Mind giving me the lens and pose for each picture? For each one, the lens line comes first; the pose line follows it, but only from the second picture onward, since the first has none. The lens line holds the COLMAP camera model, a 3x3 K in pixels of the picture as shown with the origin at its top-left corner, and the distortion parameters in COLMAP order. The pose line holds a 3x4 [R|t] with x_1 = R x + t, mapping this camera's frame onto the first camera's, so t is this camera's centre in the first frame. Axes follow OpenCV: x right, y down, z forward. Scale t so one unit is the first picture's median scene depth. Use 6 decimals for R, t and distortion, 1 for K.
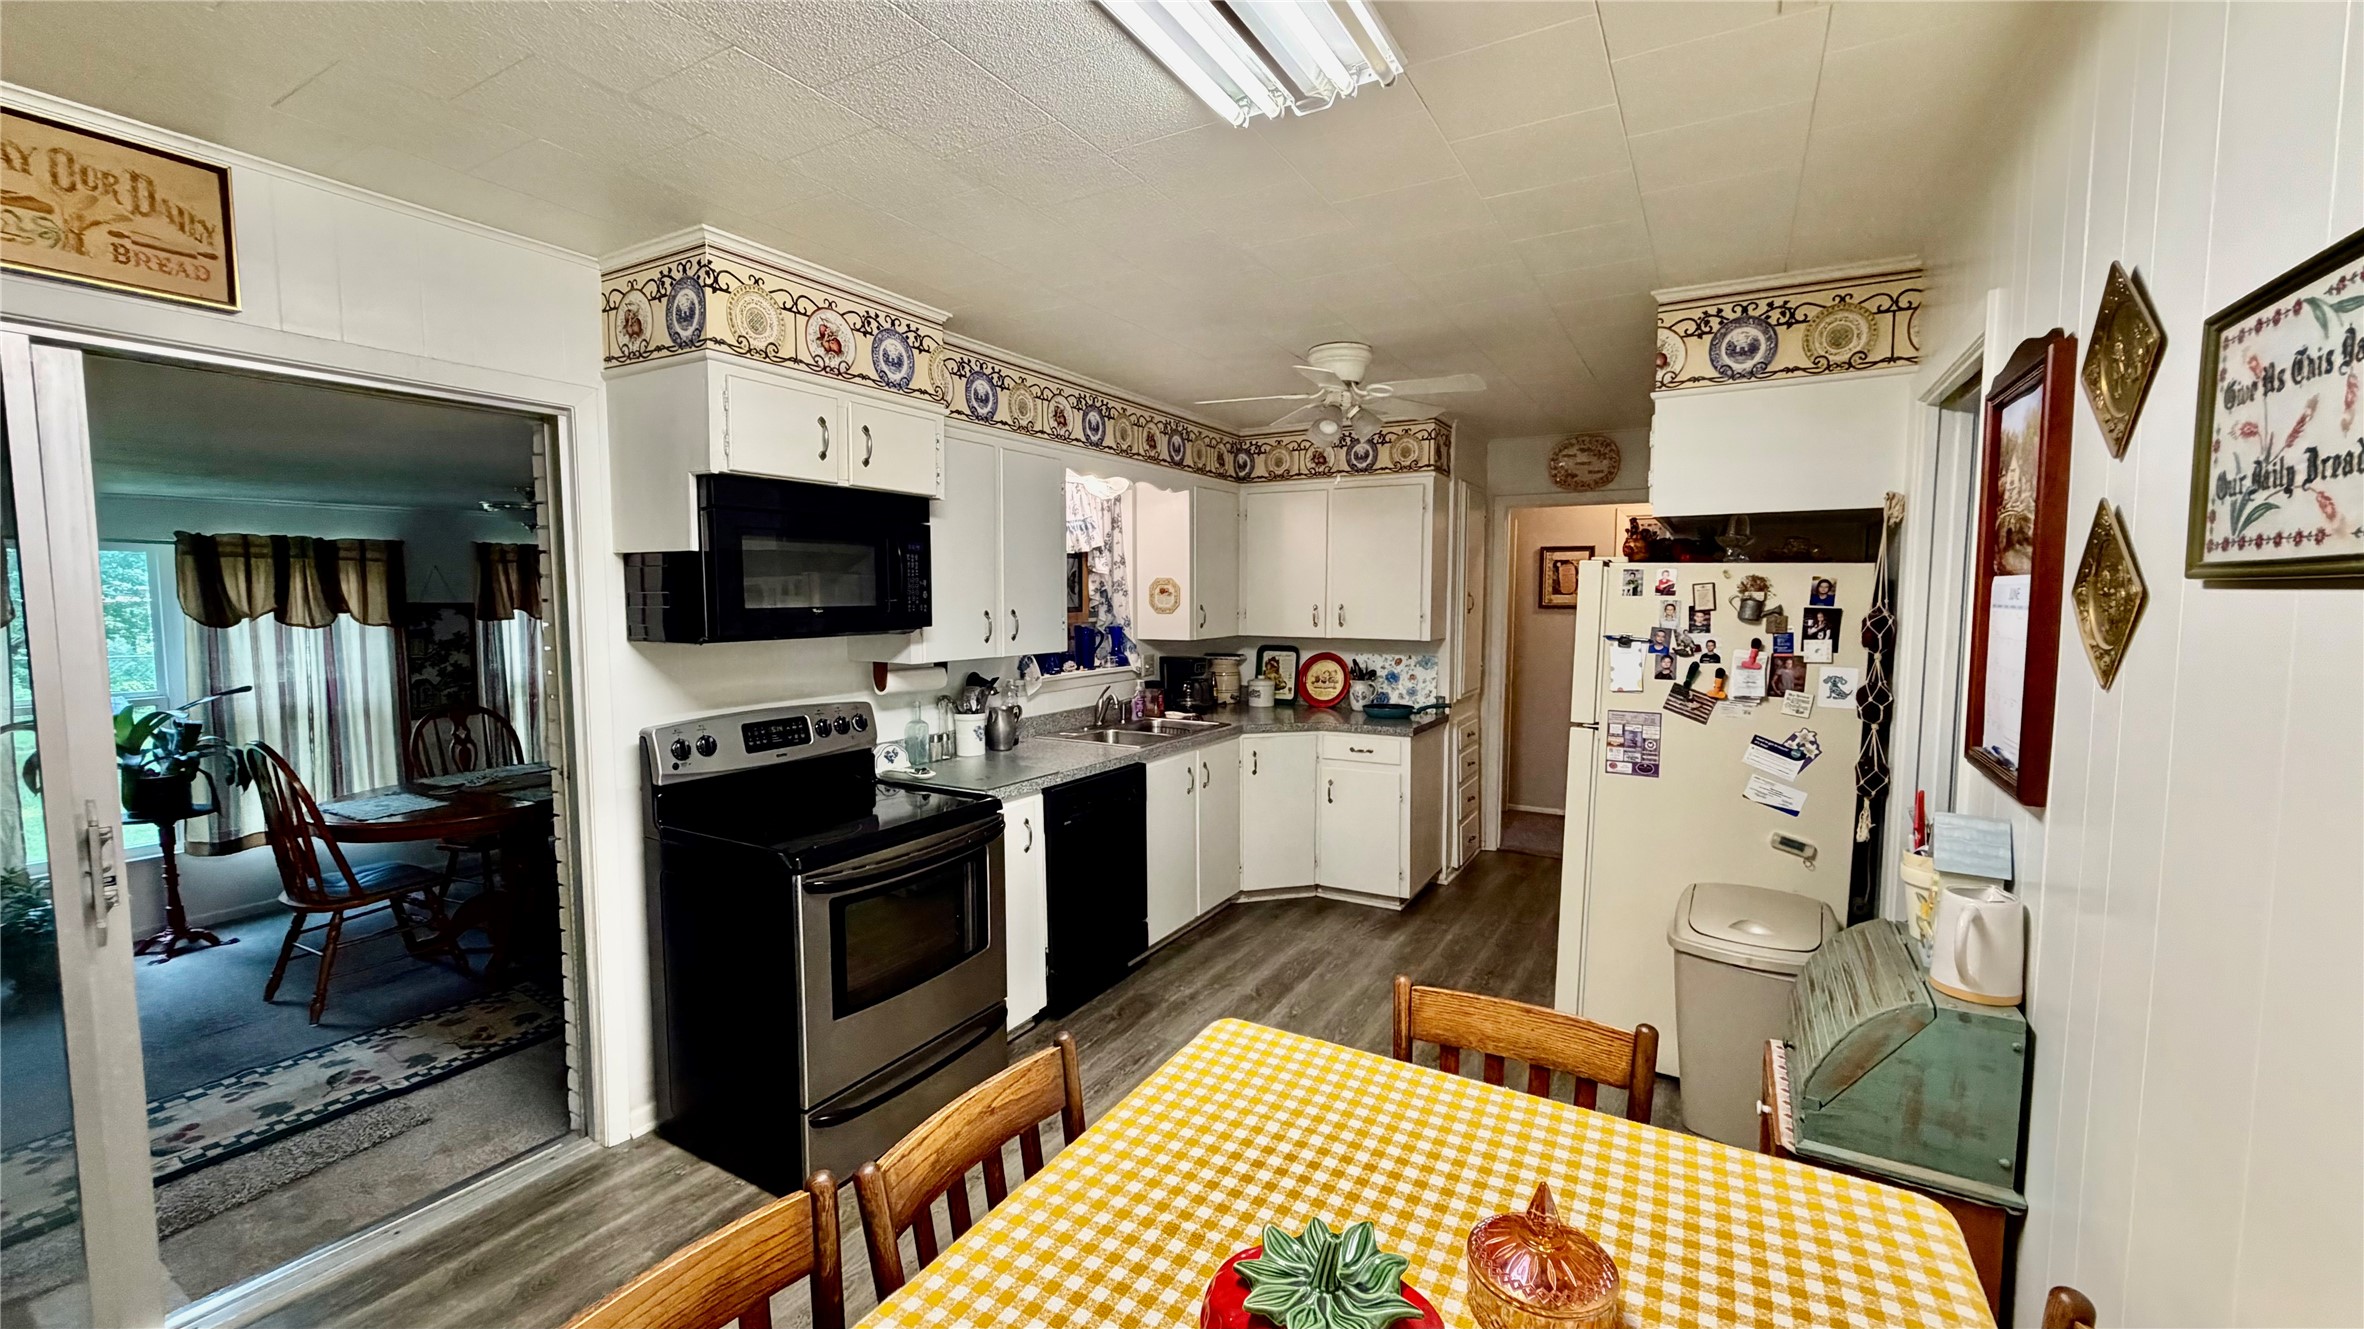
lens RADIAL K [[940.8, 0, 1175.9], [0, 940.8, 665.7], [0, 0, 1]] dist [0.001969, 0.000488]
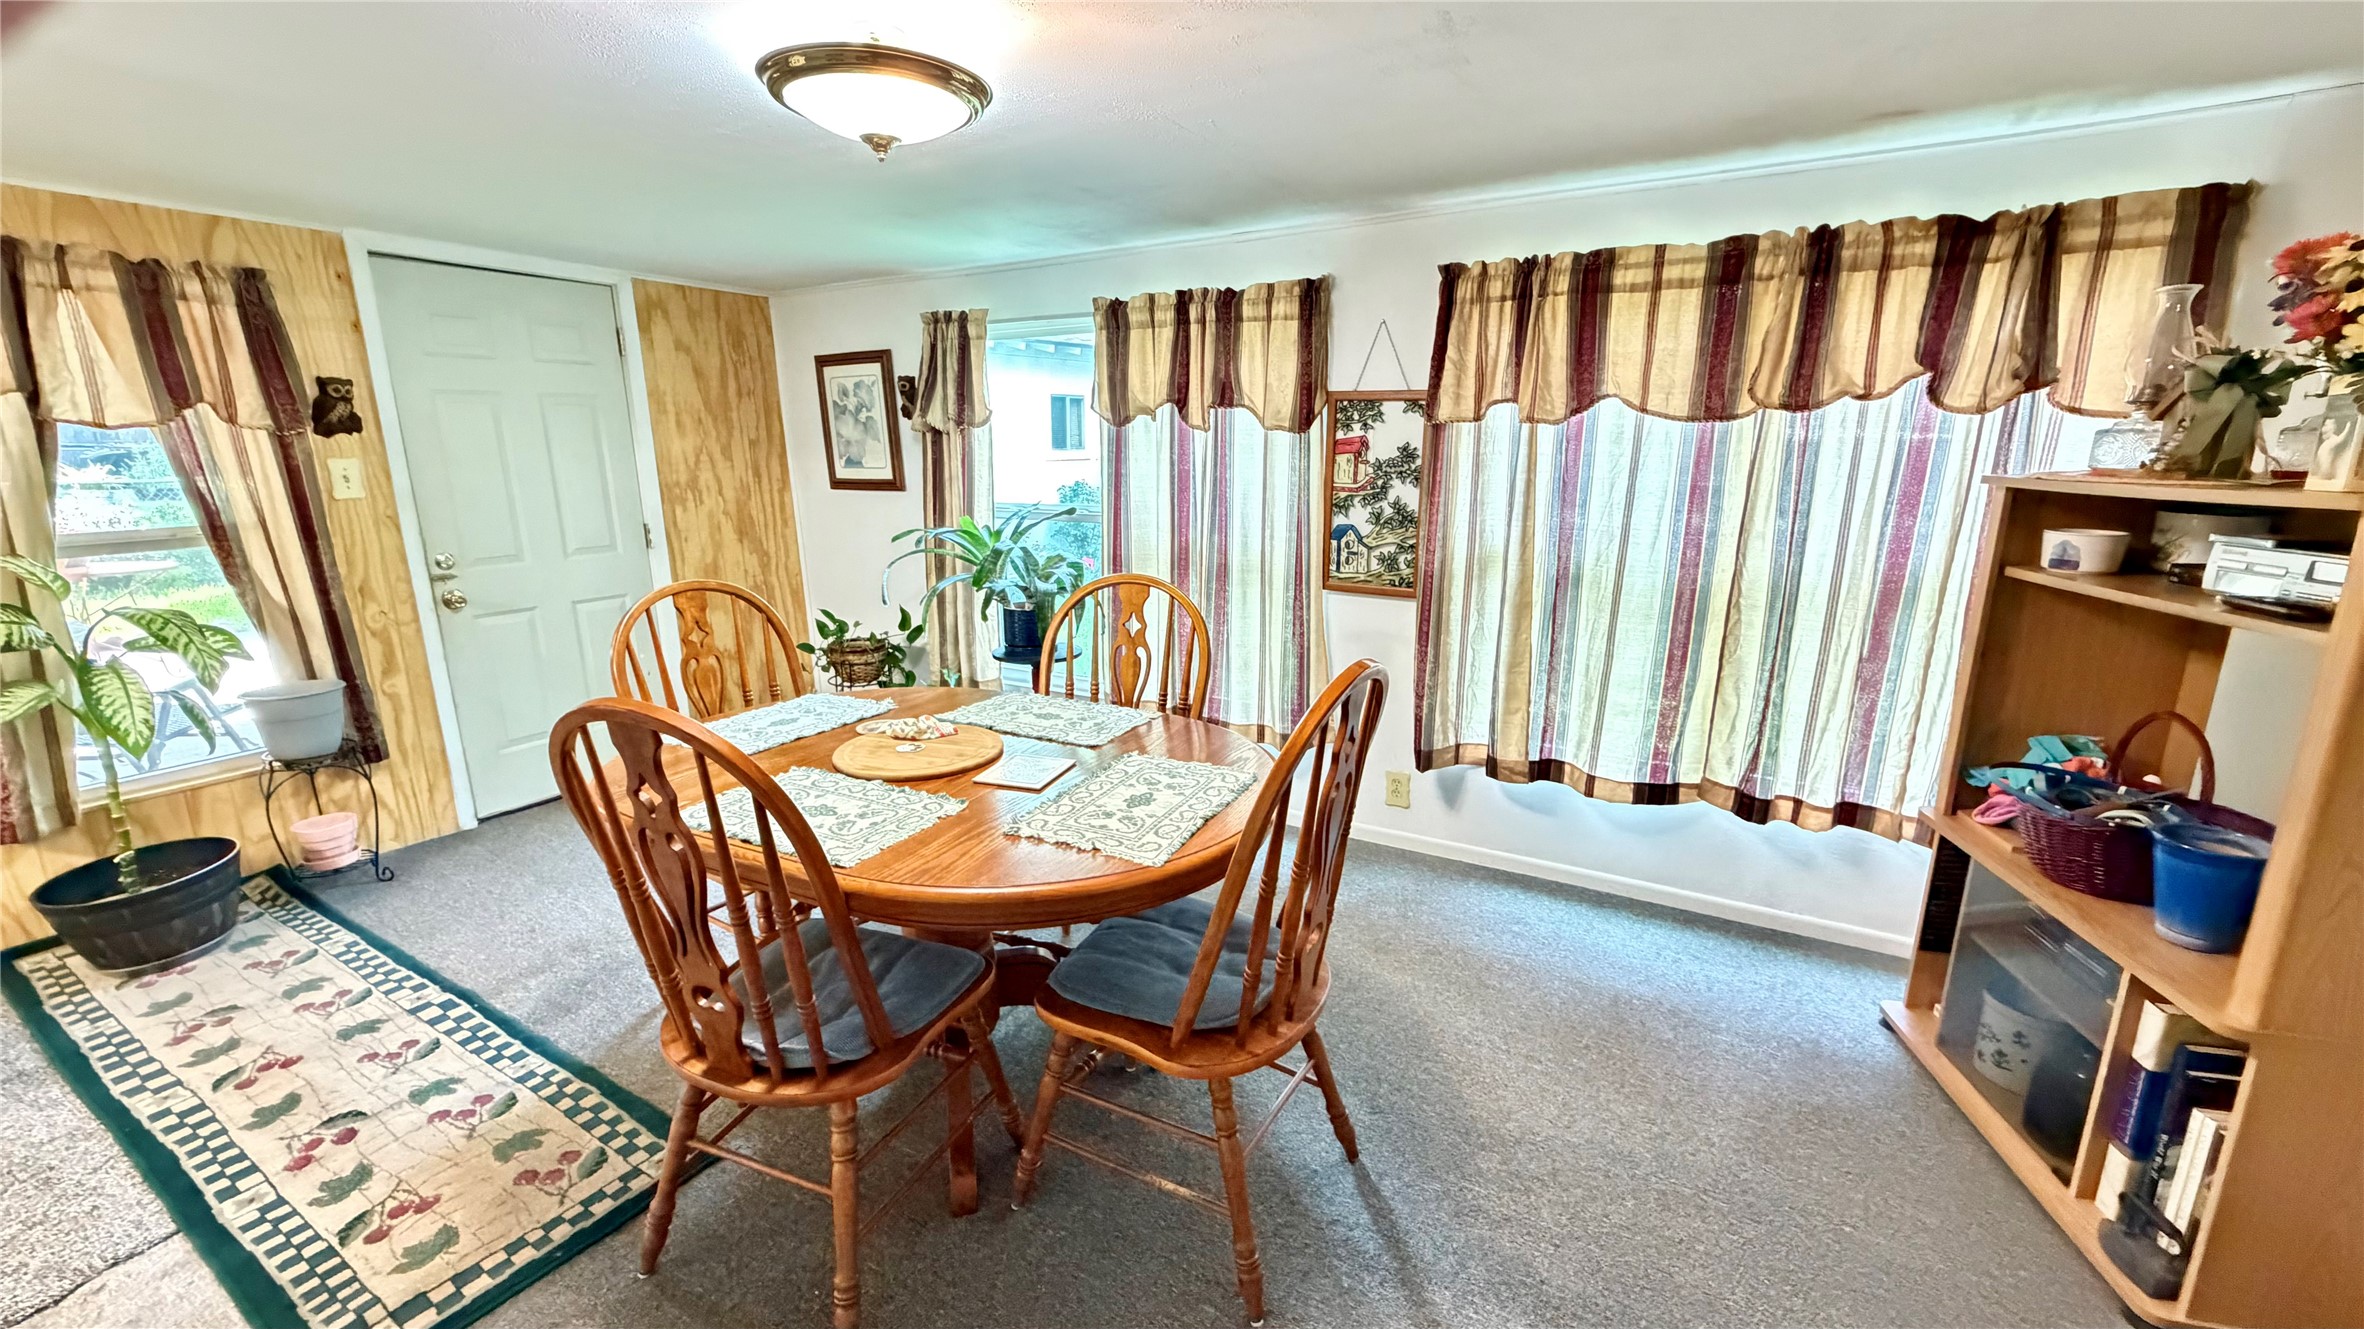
lens RADIAL K [[940.8, 0, 1175.9], [0, 940.8, 665.7], [0, 0, 1]] dist [0.001969, 0.000488]
pose [[-0.012454, 0.237782, -0.971239, -0.385136], [-0.073150, 0.968495, 0.238048, -0.062487], [0.997243, 0.074010, 0.005332, 1.707345]]
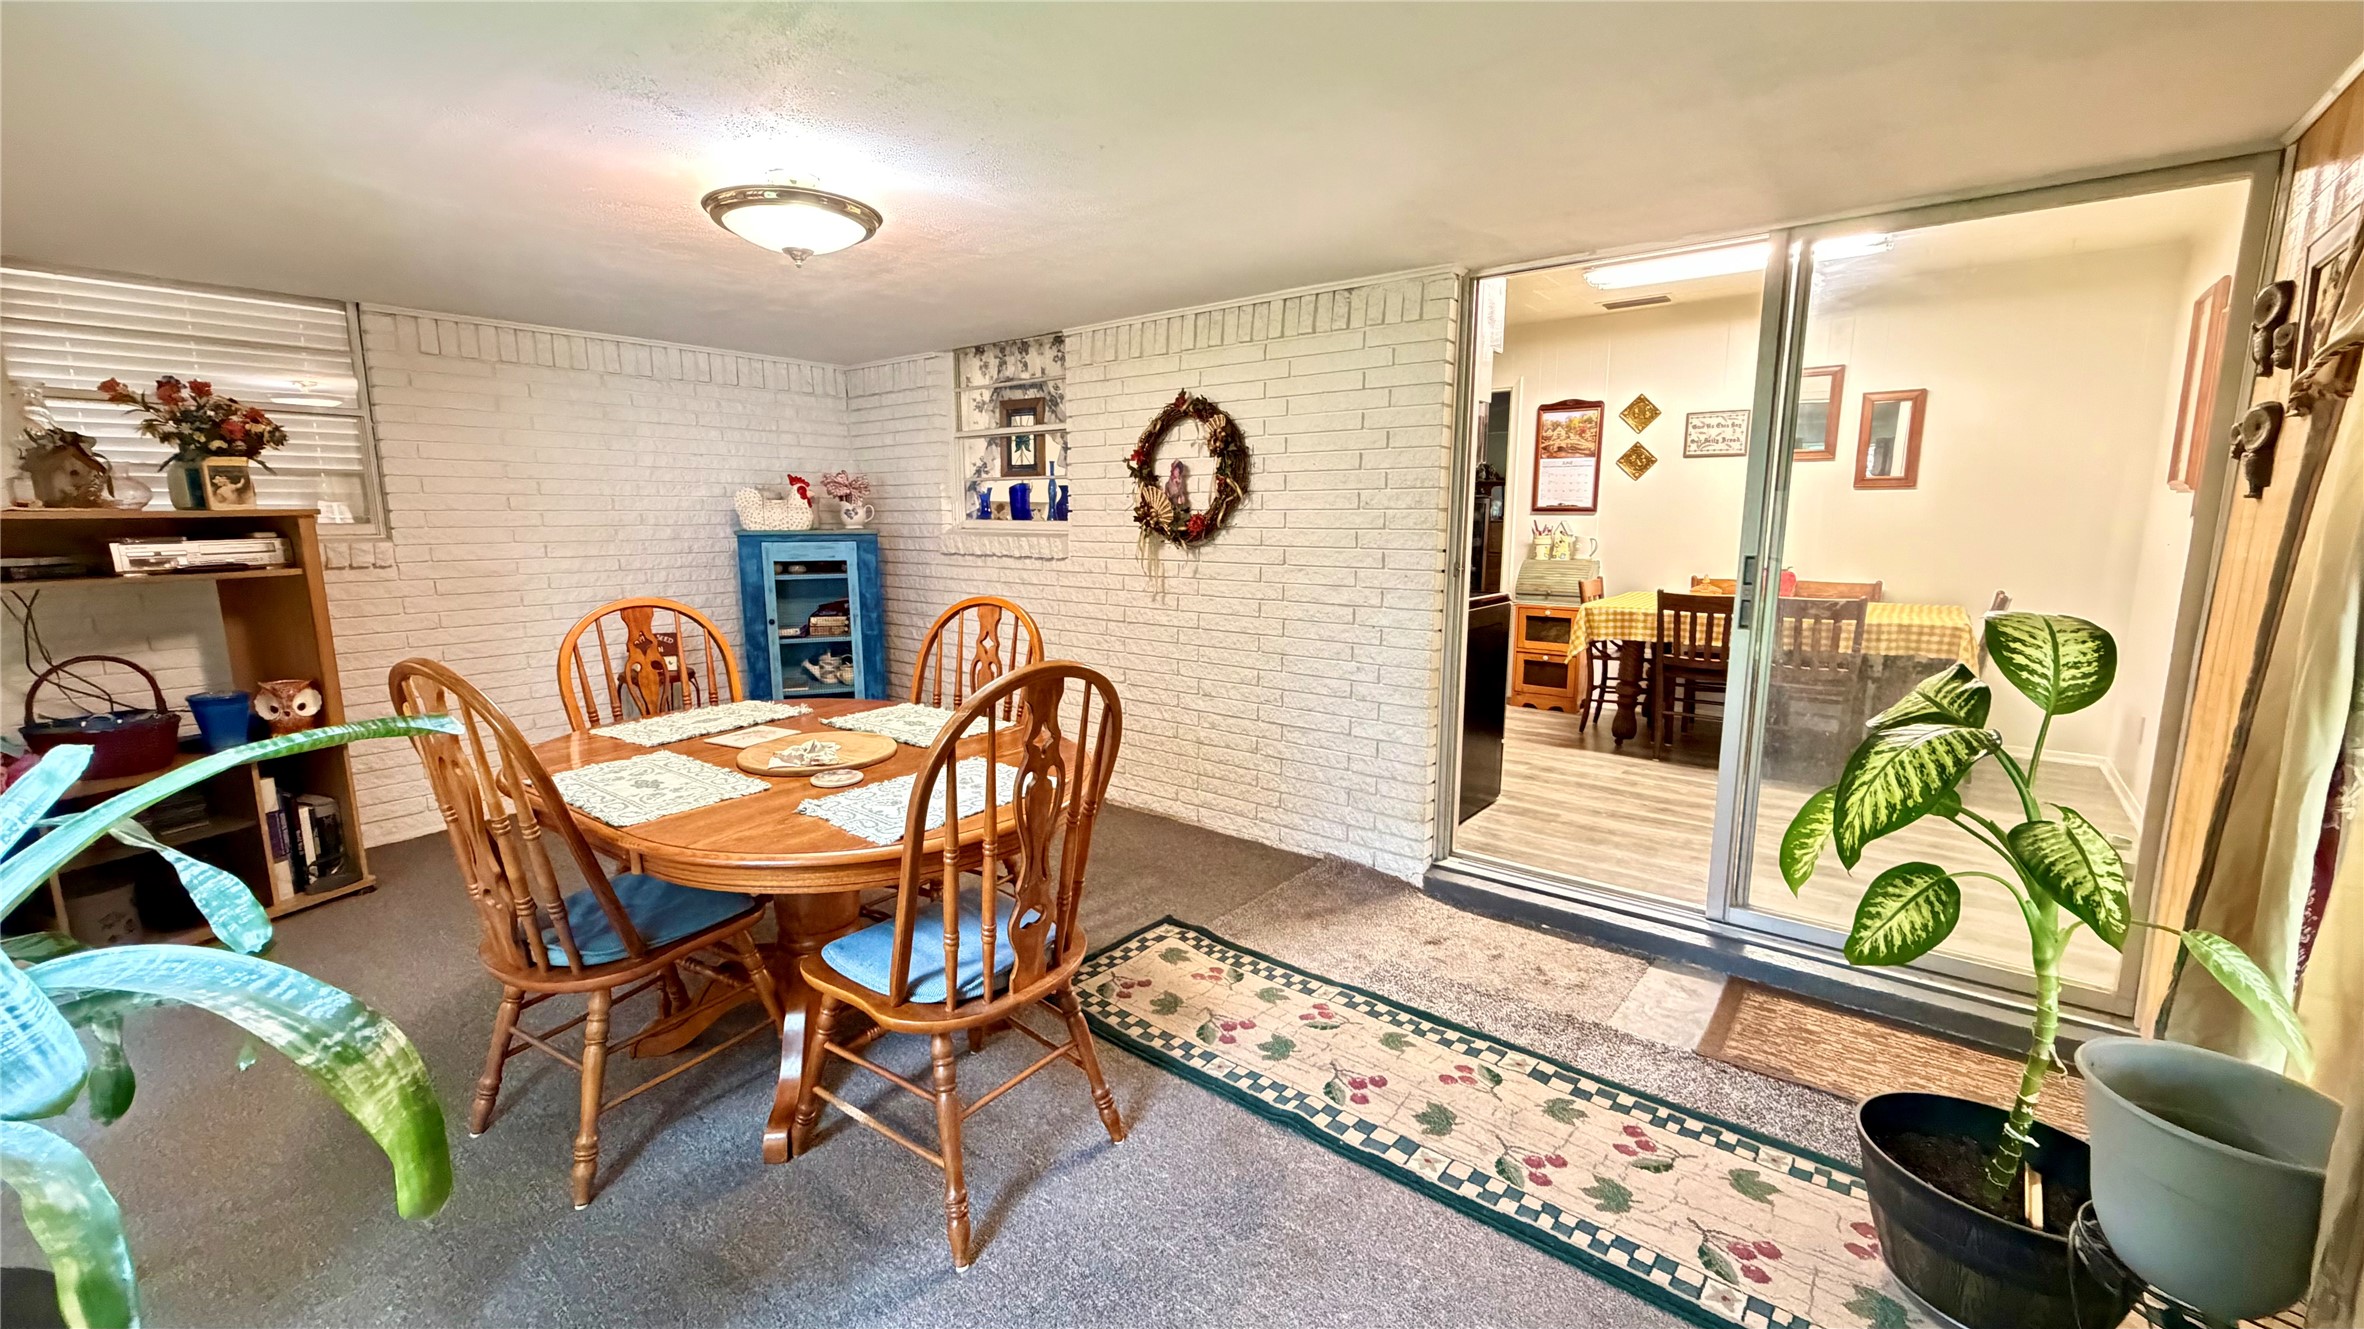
lens RADIAL K [[940.8, 0, 1175.9], [0, 940.8, 665.7], [0, 0, 1]] dist [0.001969, 0.000488]
pose [[0.152554, -0.160854, 0.975117, -1.796078], [0.078354, 0.985529, 0.150313, 0.018636], [-0.985184, 0.053473, 0.162949, 1.084297]]
